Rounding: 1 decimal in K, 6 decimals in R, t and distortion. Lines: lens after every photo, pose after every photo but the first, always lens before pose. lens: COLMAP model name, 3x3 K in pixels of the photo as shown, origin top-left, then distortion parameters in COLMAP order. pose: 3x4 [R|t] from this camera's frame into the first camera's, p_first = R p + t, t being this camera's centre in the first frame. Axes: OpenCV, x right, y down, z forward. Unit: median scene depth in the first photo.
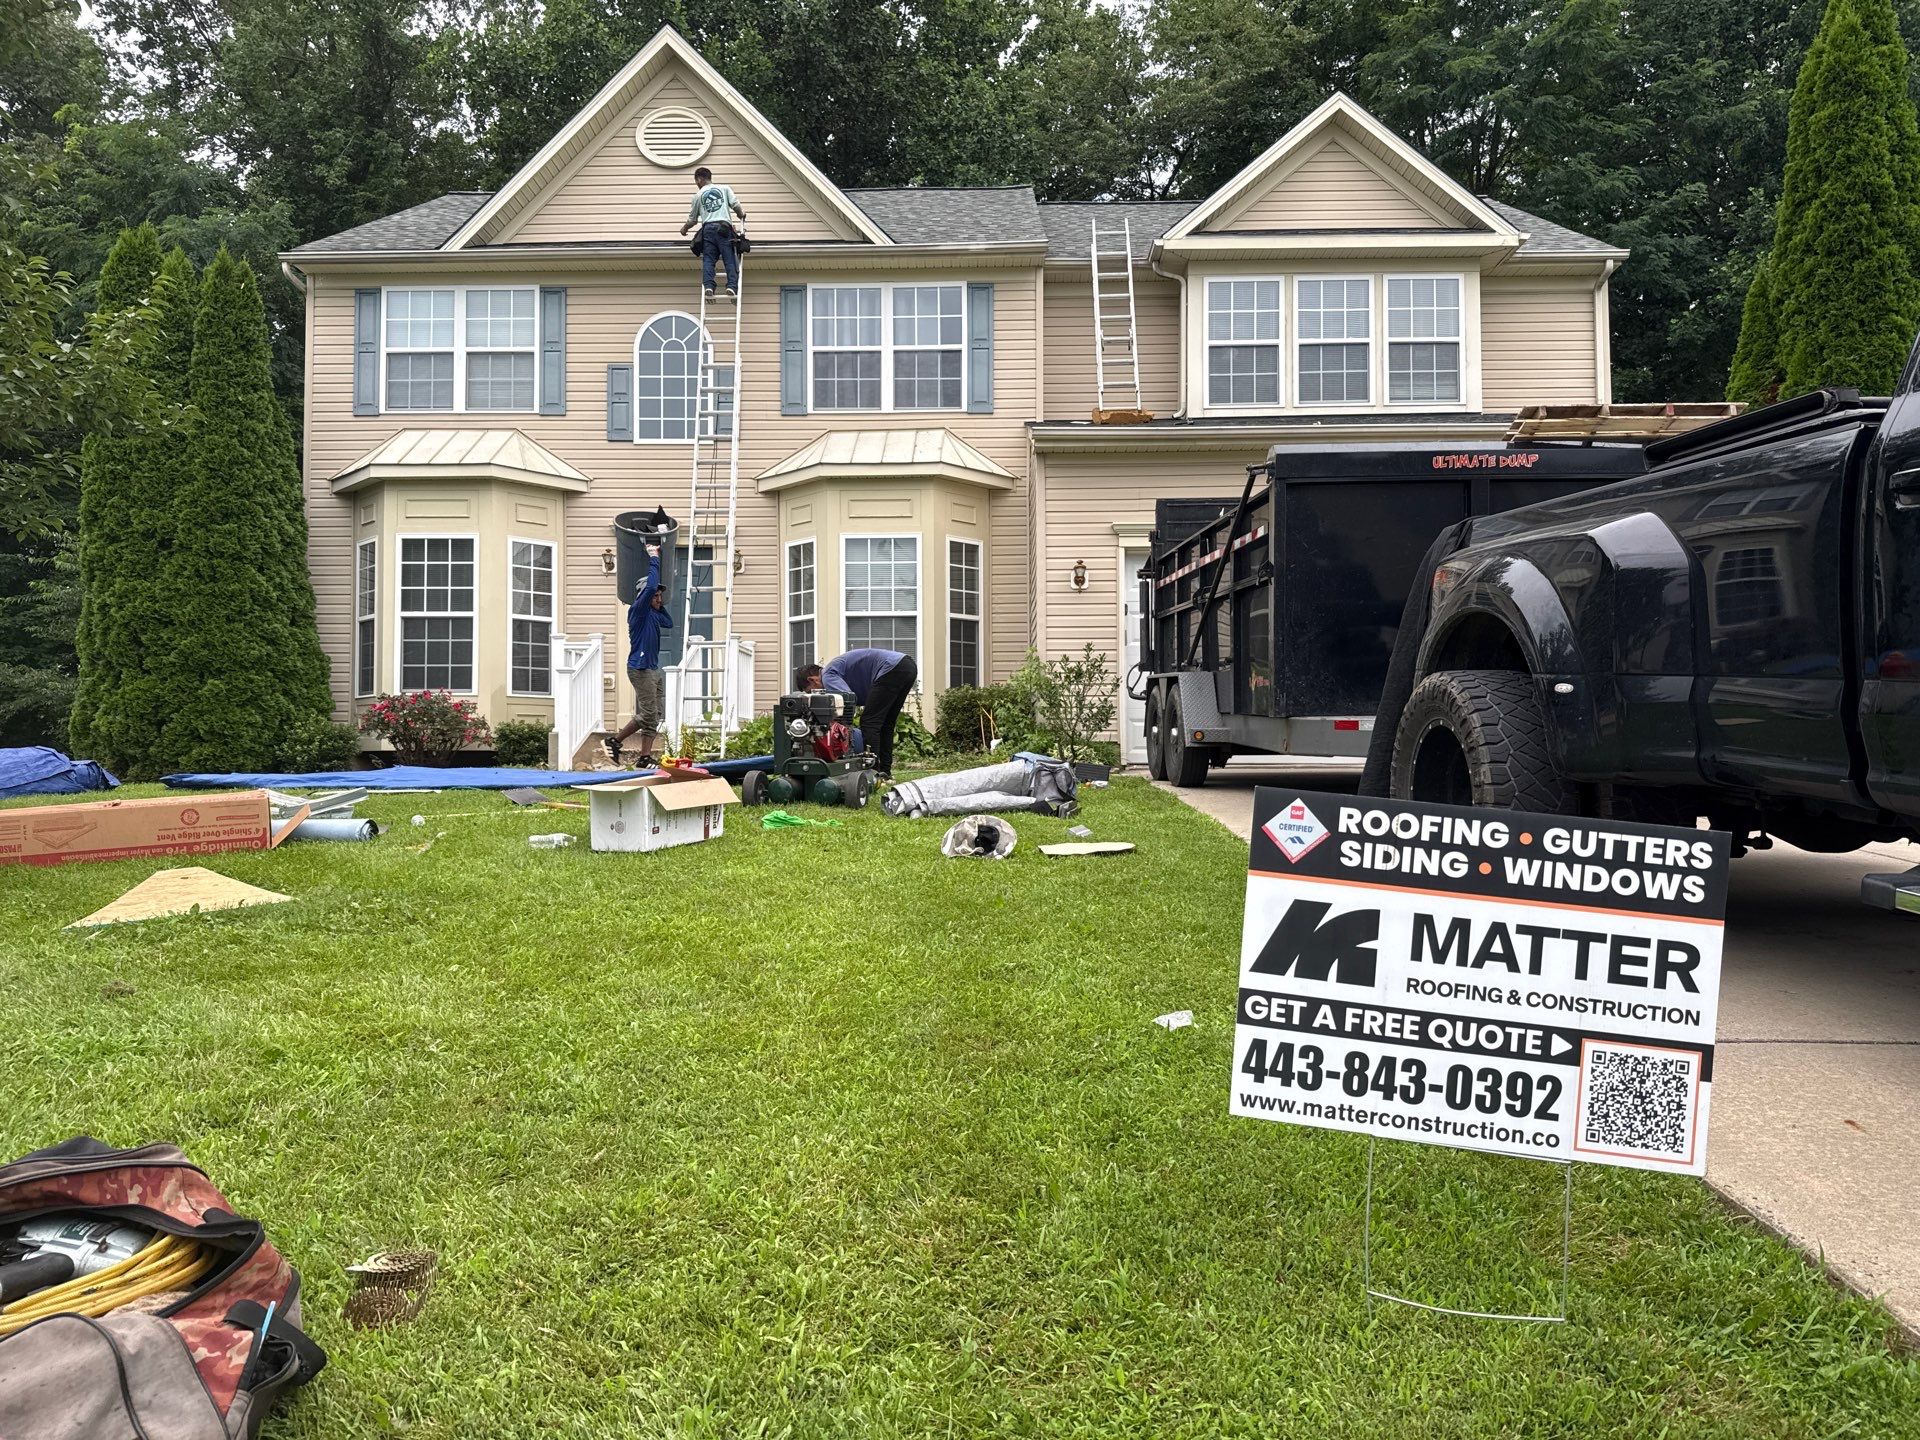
lens RADIAL K [[1367.2, 0, 947.8], [0, 1367.2, 735.1], [0, 0, 1]] dist [0.064950, -0.062149]
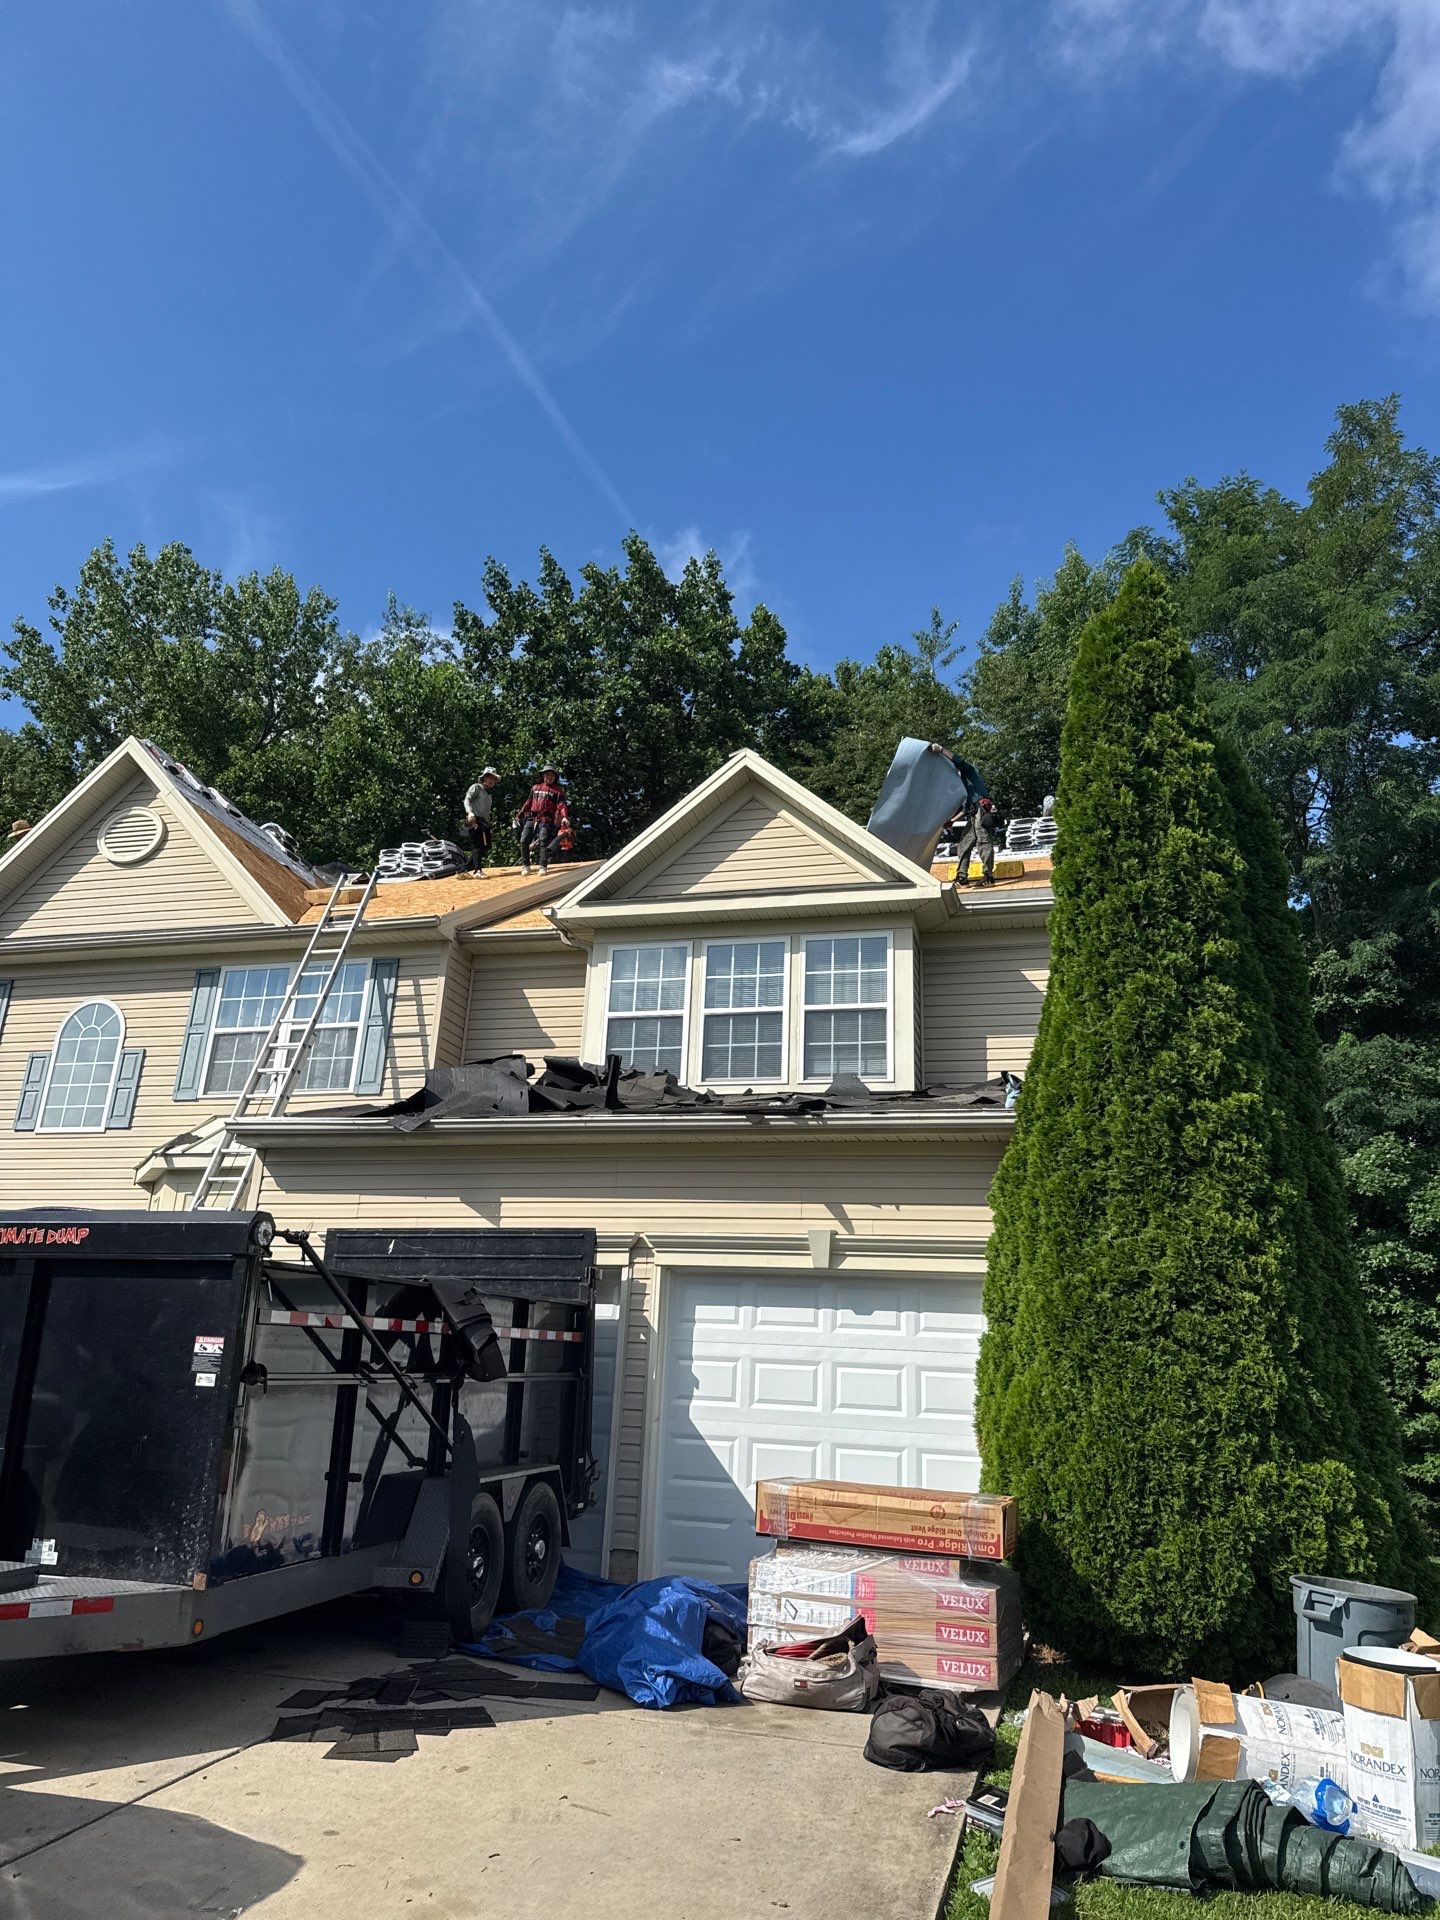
lens RADIAL K [[1367.2, 0, 732.2], [0, 1367.2, 931.4], [0, 0, 1]] dist [0.064950, -0.062149]
pose [[0.966513, -0.041063, -0.253312, 0.504911], [-0.042189, 0.948256, -0.314692, -0.066509], [0.253127, 0.314841, 0.914769, 0.213848]]
